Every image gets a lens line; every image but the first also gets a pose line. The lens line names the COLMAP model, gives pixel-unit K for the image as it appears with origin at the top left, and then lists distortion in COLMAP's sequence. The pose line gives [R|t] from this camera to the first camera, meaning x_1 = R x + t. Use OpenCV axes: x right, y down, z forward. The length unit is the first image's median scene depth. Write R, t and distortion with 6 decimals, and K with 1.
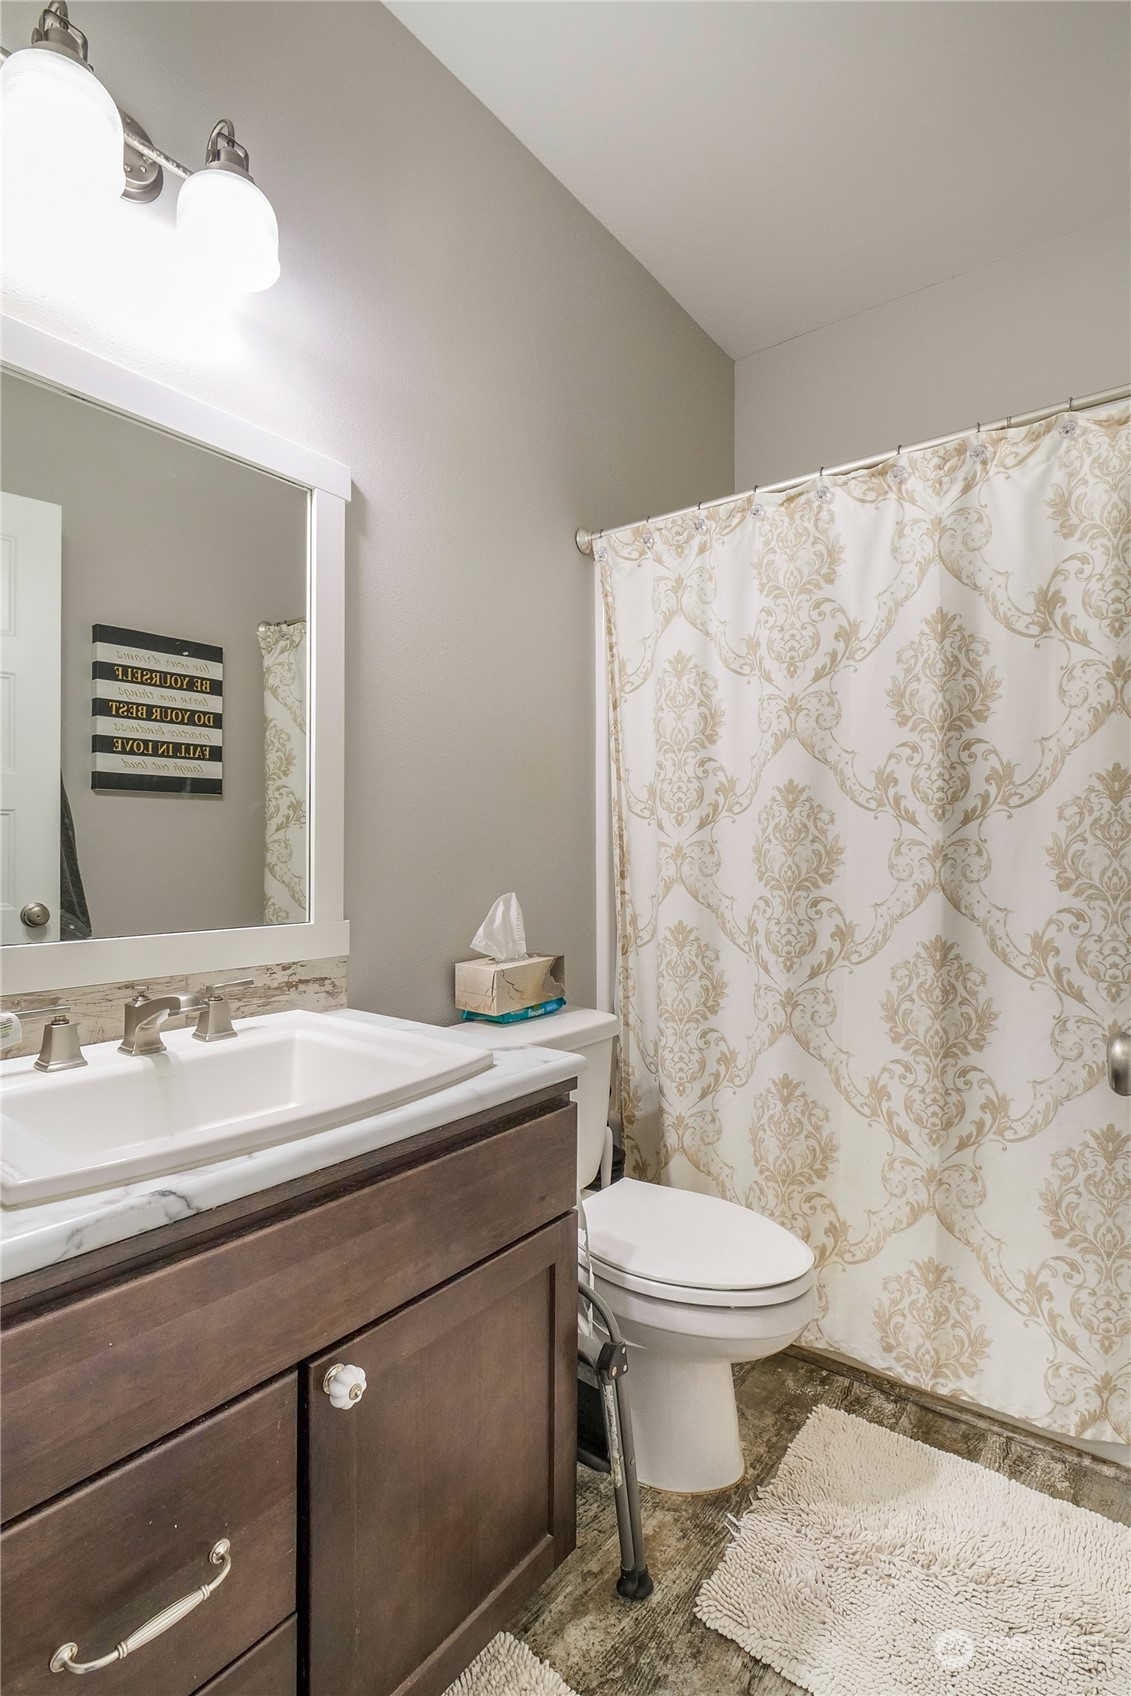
lens RADIAL K [[807.3, 0, 567.2], [0, 807.3, 849.9], [0, 0, 1]] dist [-0.007457, -0.000875]
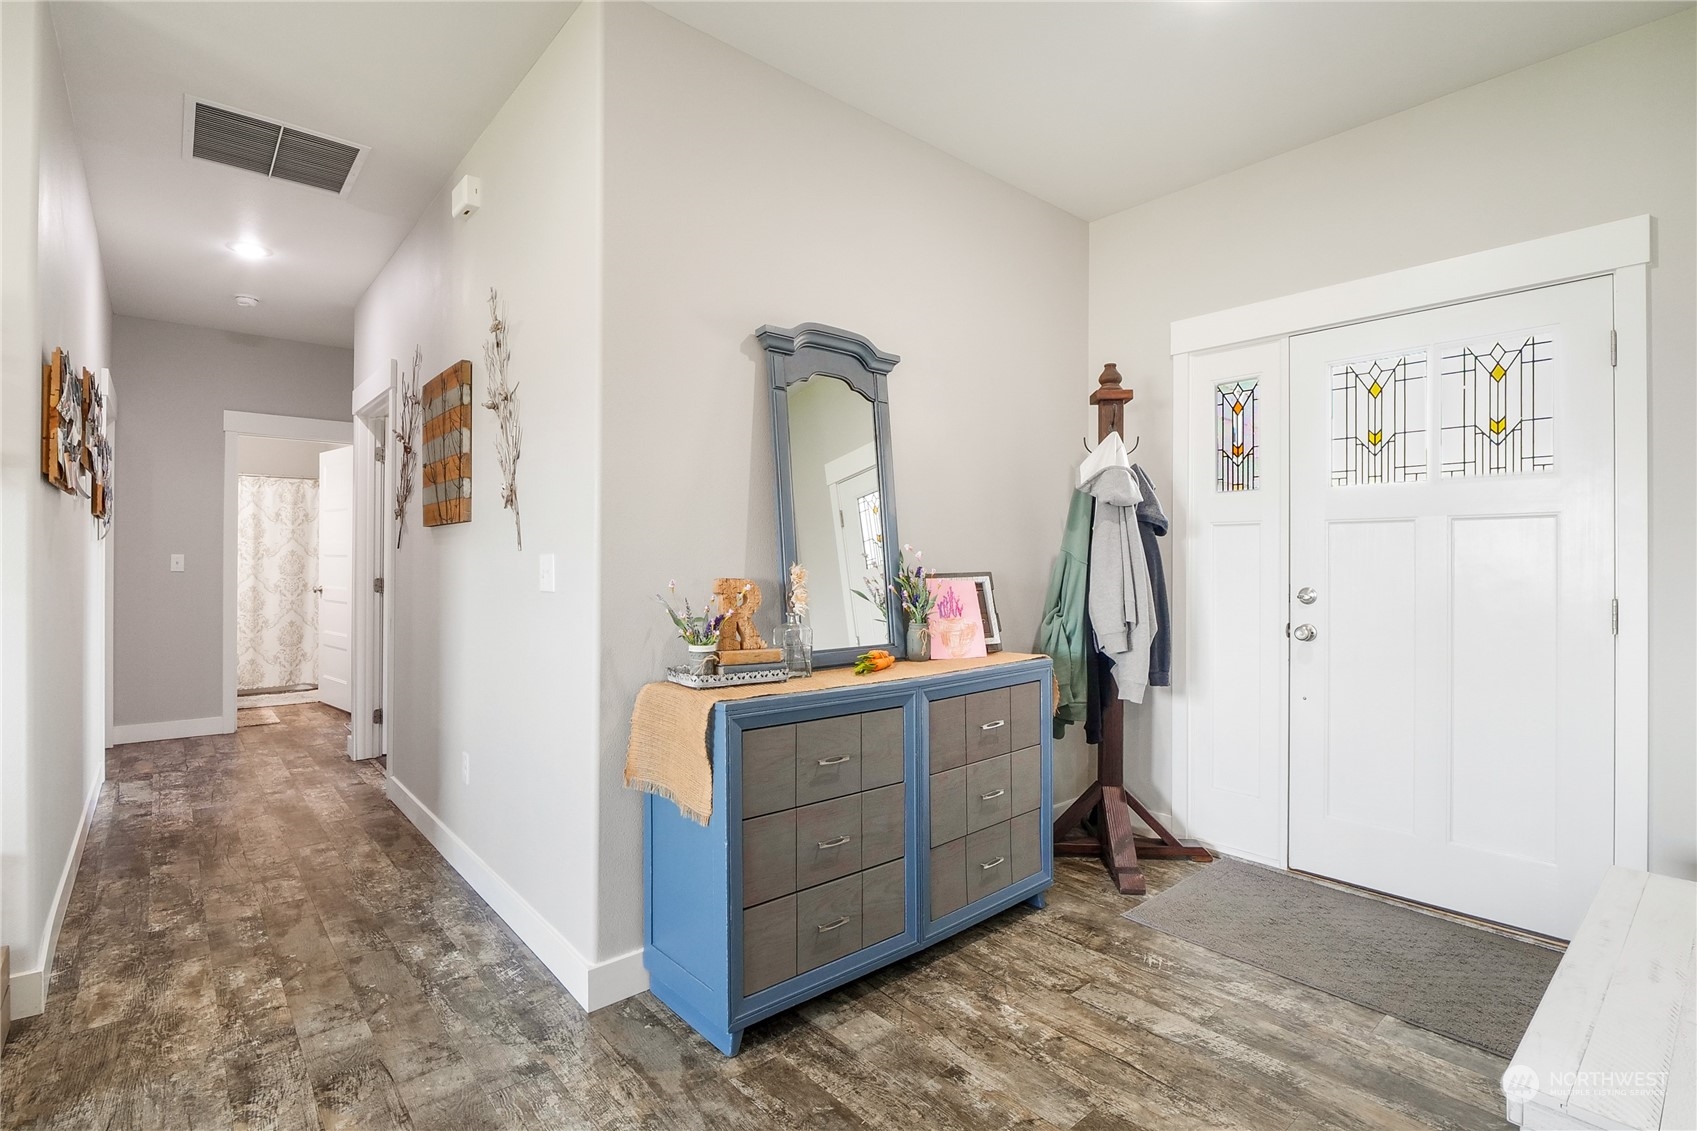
lens RADIAL K [[807.7, 0, 837.2], [0, 807.7, 561.1], [0, 0, 1]] dist [-0.007457, -0.000875]
pose [[0.203677, -0.002270, 0.979035, -3.311229], [-0.000064, 0.999997, 0.002332, -0.039592], [-0.979038, -0.000538, 0.203676, -3.143575]]
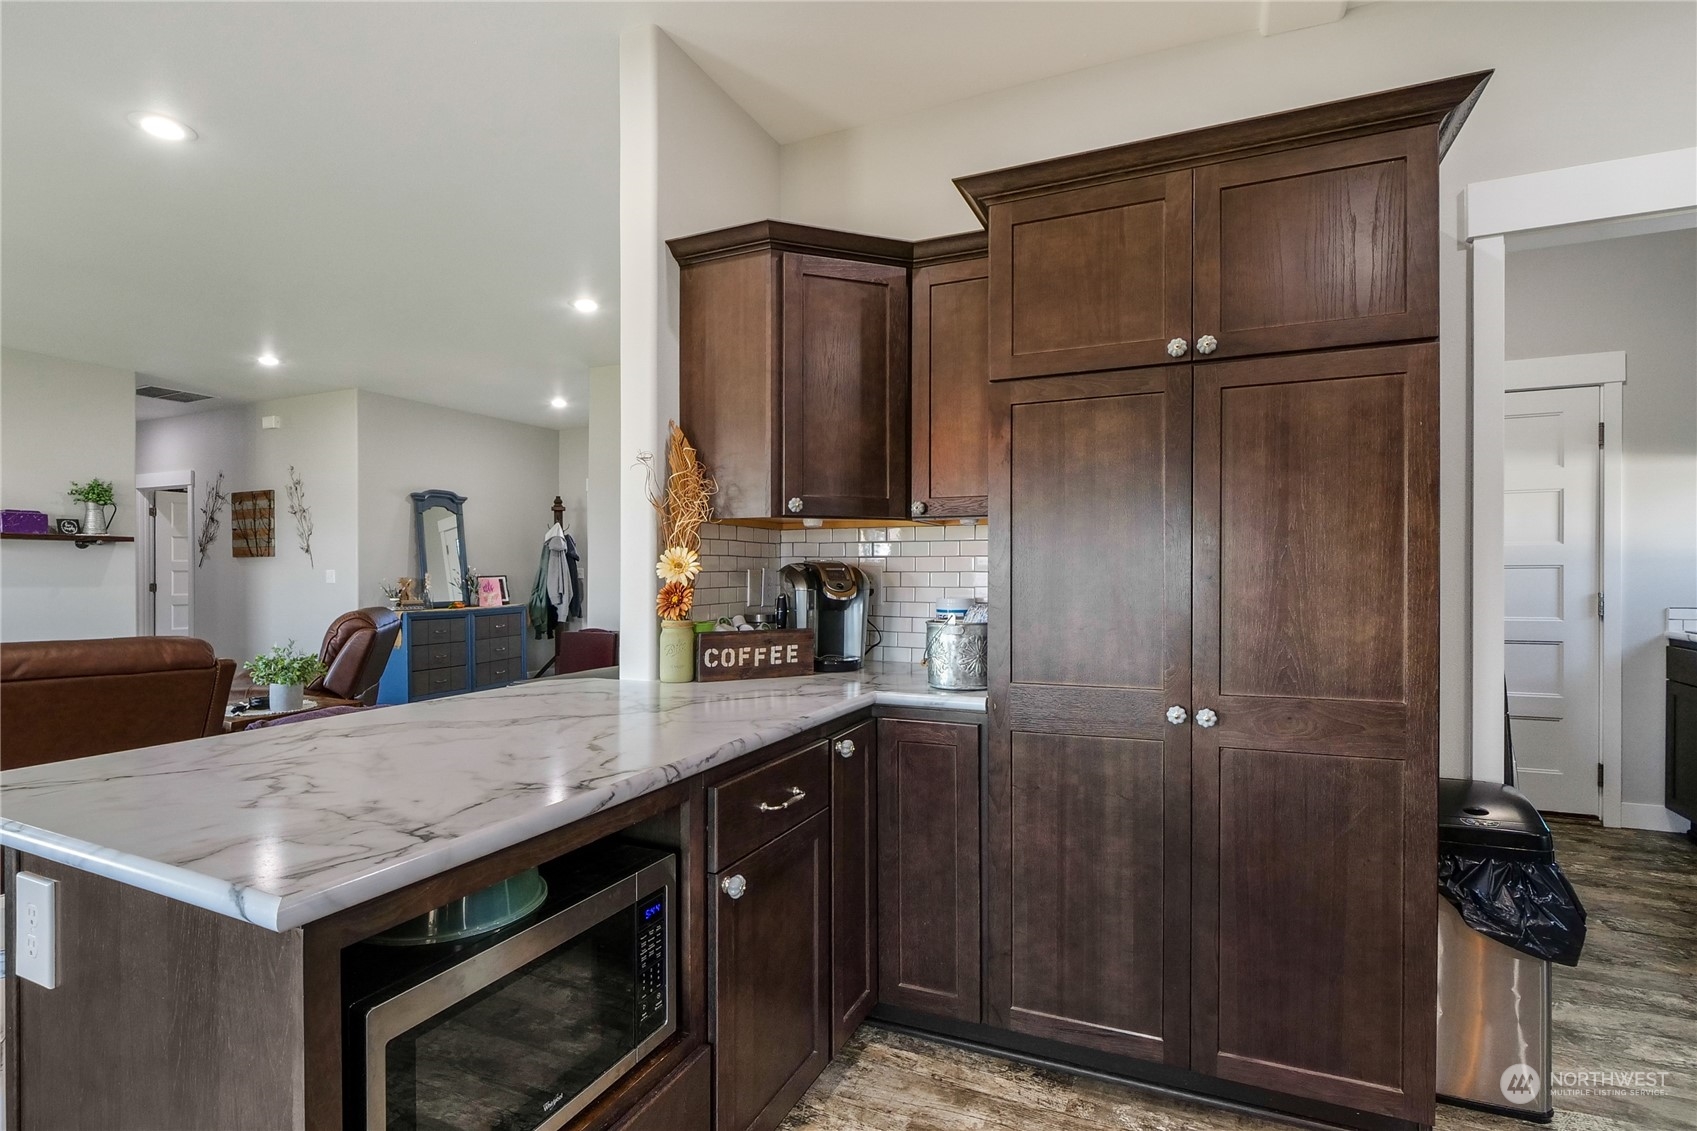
lens RADIAL K [[807.7, 0, 853.4], [0, 807.7, 574.0], [0, 0, 1]] dist [-0.007457, -0.000875]
pose [[-0.253064, -0.007160, 0.967423, -7.178609], [0.004965, 0.999950, 0.008699, -0.052870], [-0.967437, 0.007005, -0.253015, -4.010068]]
